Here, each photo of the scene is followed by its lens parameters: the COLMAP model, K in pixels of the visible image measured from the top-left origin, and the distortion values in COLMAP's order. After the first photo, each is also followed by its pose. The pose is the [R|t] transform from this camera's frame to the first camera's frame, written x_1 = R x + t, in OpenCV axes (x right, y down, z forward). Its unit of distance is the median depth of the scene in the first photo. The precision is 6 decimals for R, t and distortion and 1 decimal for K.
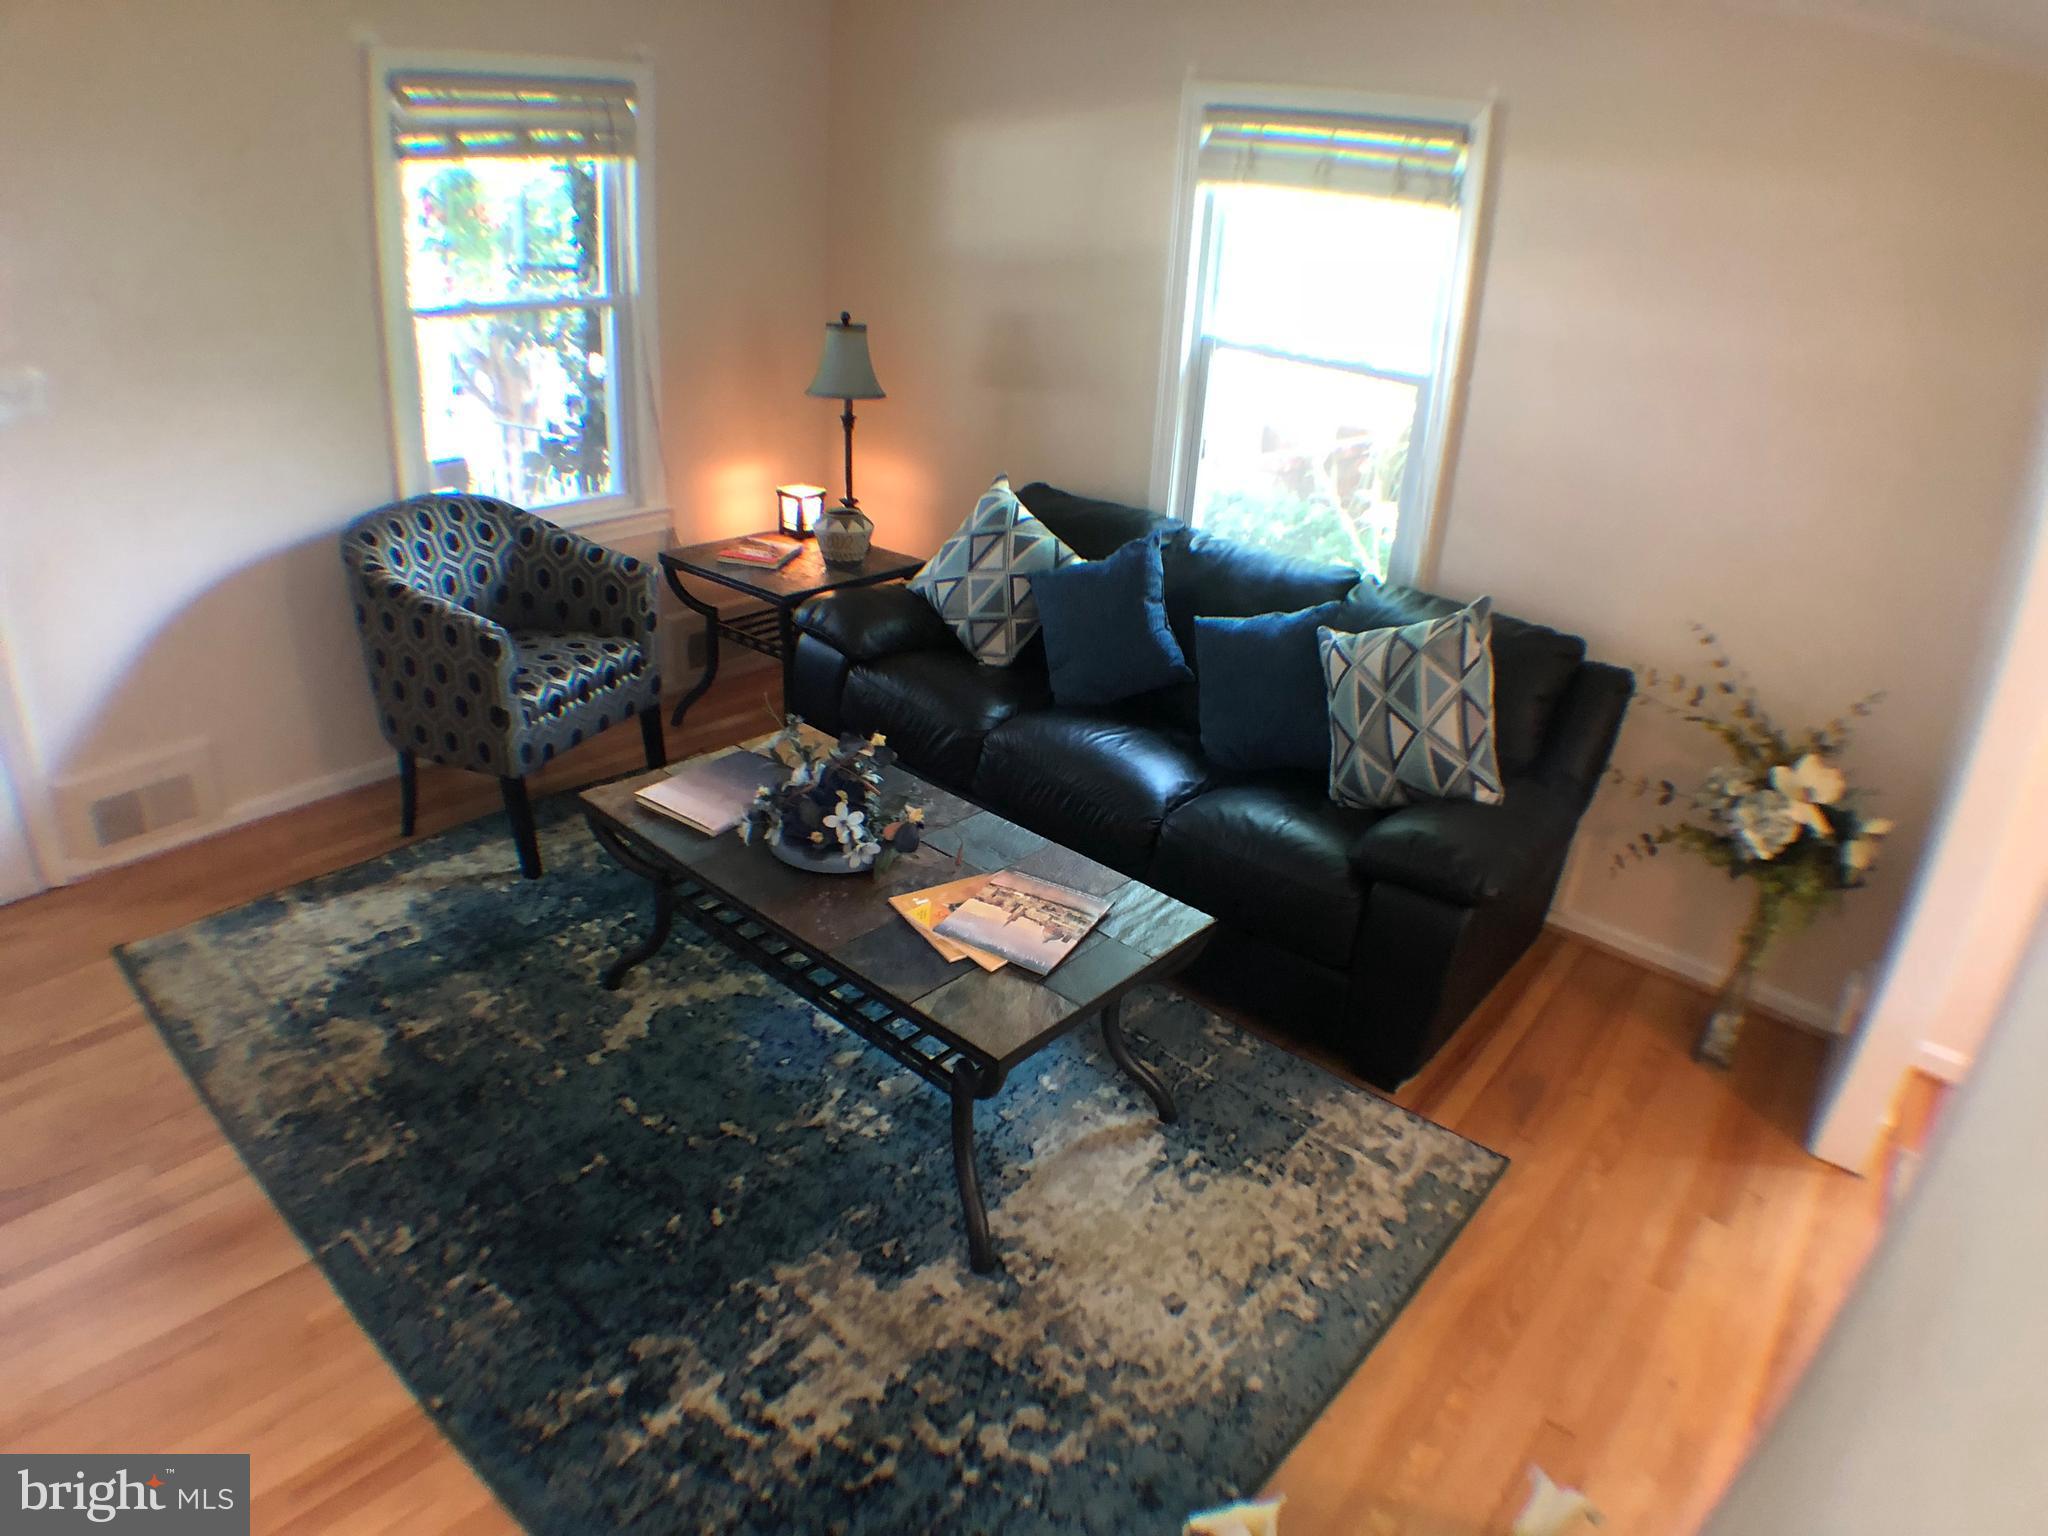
lens RADIAL K [[1275.5, 0, 1049.3], [0, 1275.5, 777.9], [0, 0, 1]] dist [-0.171700, -0.001528]
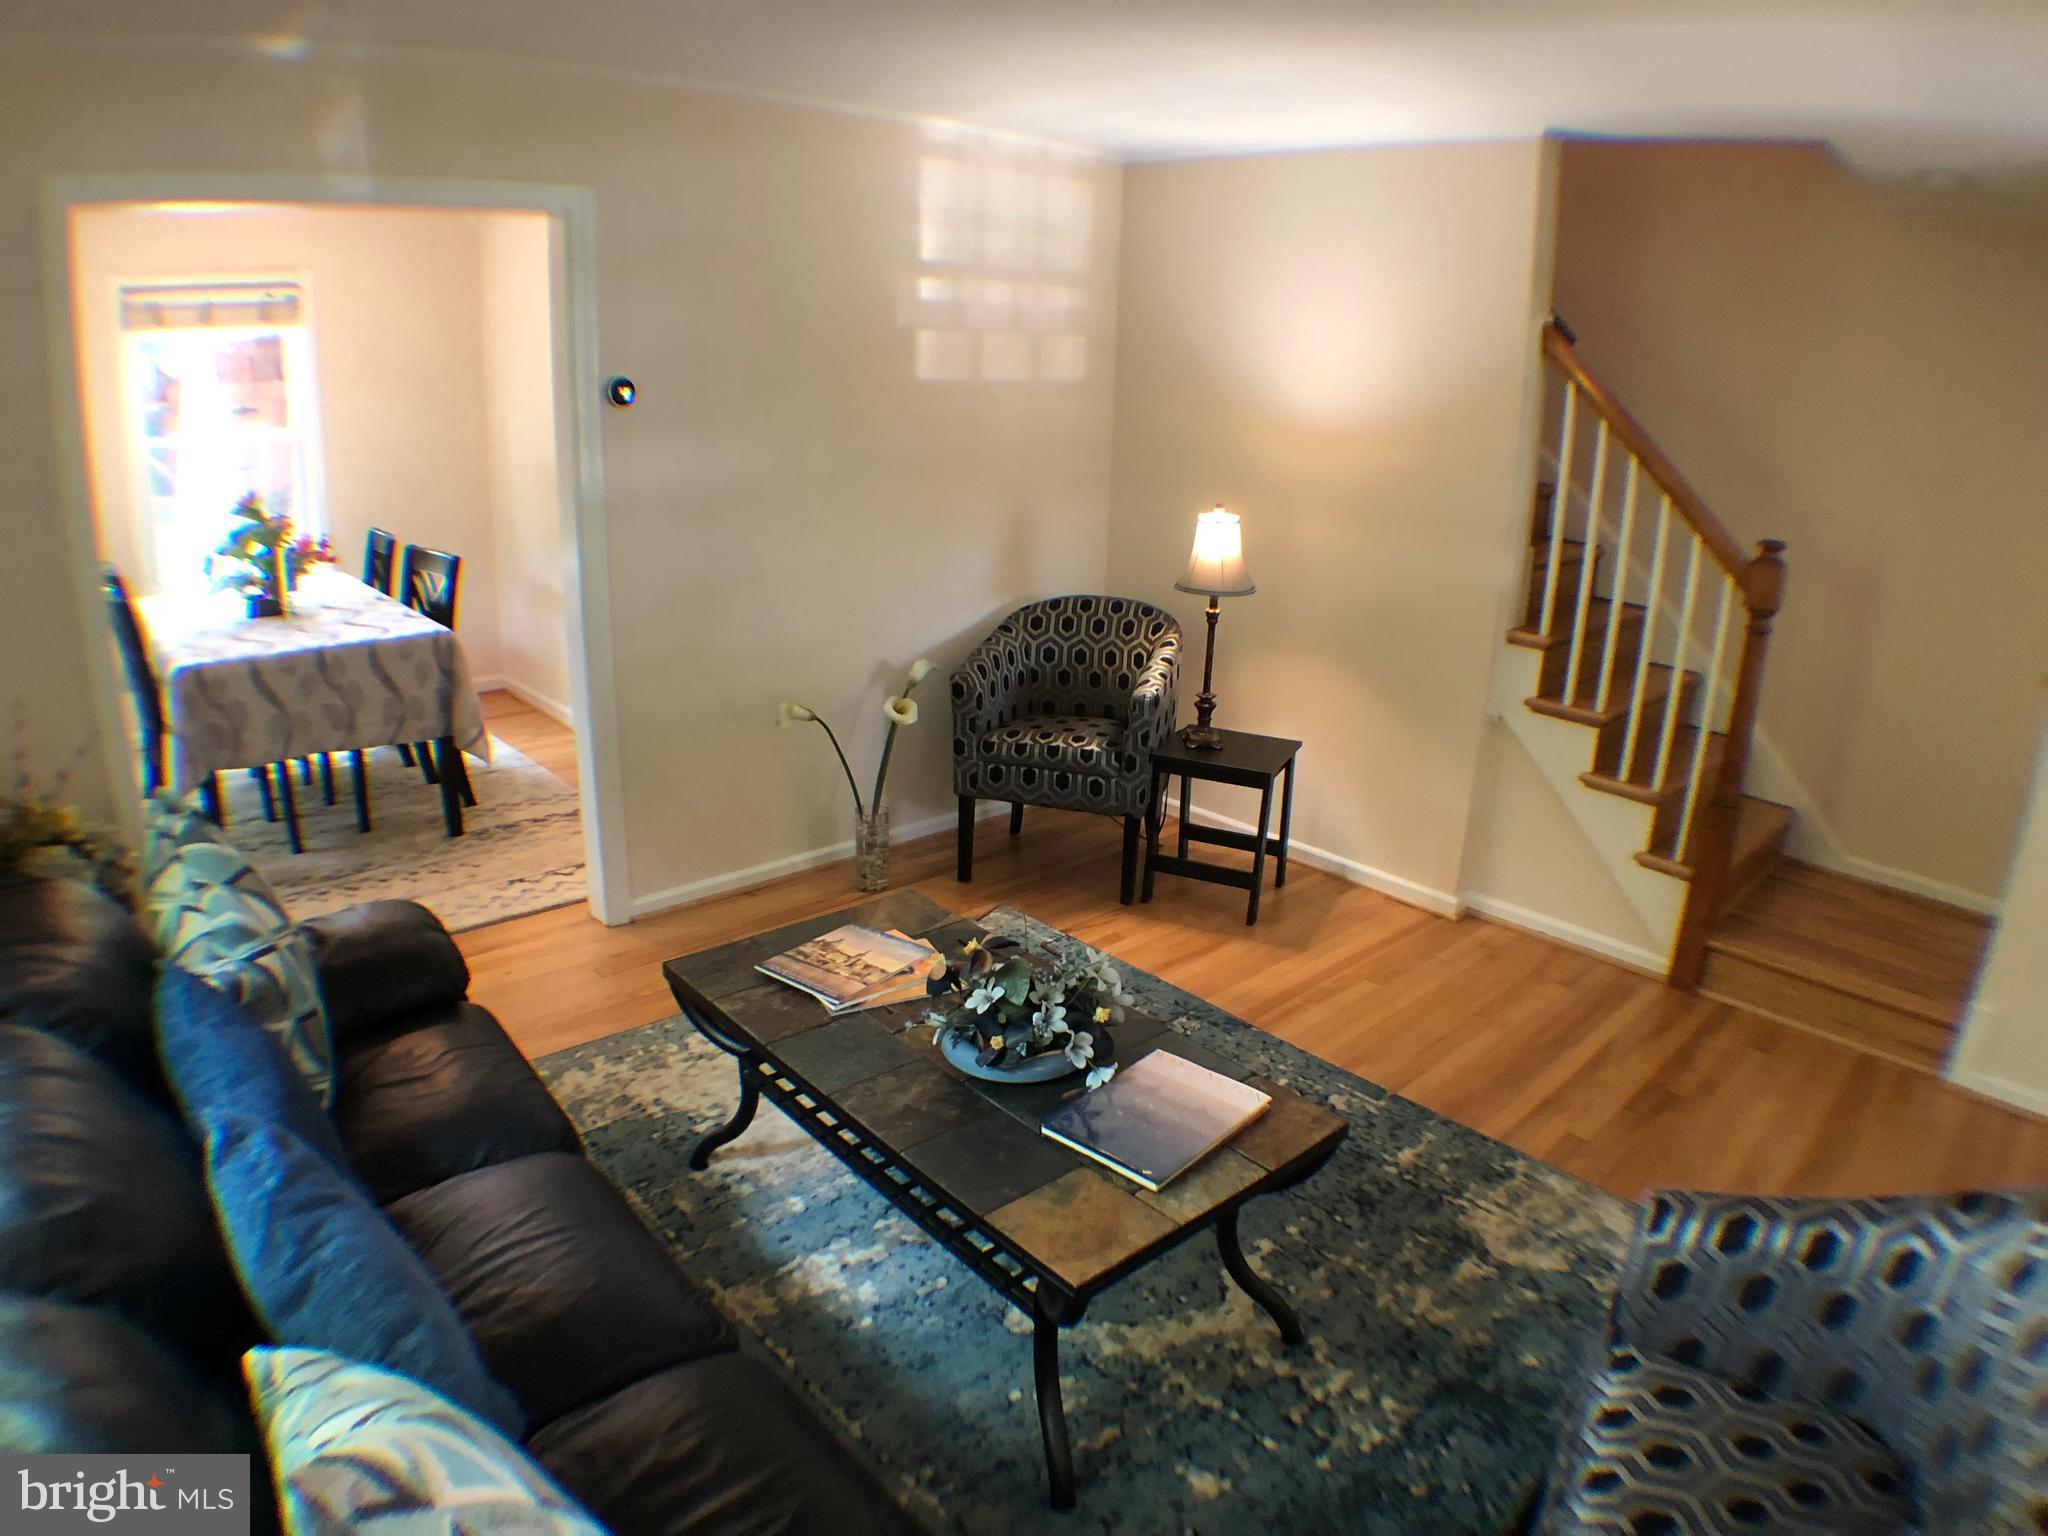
lens RADIAL K [[1275.5, 0, 1049.3], [0, 1275.5, 777.9], [0, 0, 1]] dist [-0.171700, -0.001528]
pose [[-0.985325, -0.148649, 0.083894, -0.267412], [-0.049858, 0.720717, 0.691434, -0.794150], [-0.163244, 0.677104, -0.717552, 1.703251]]
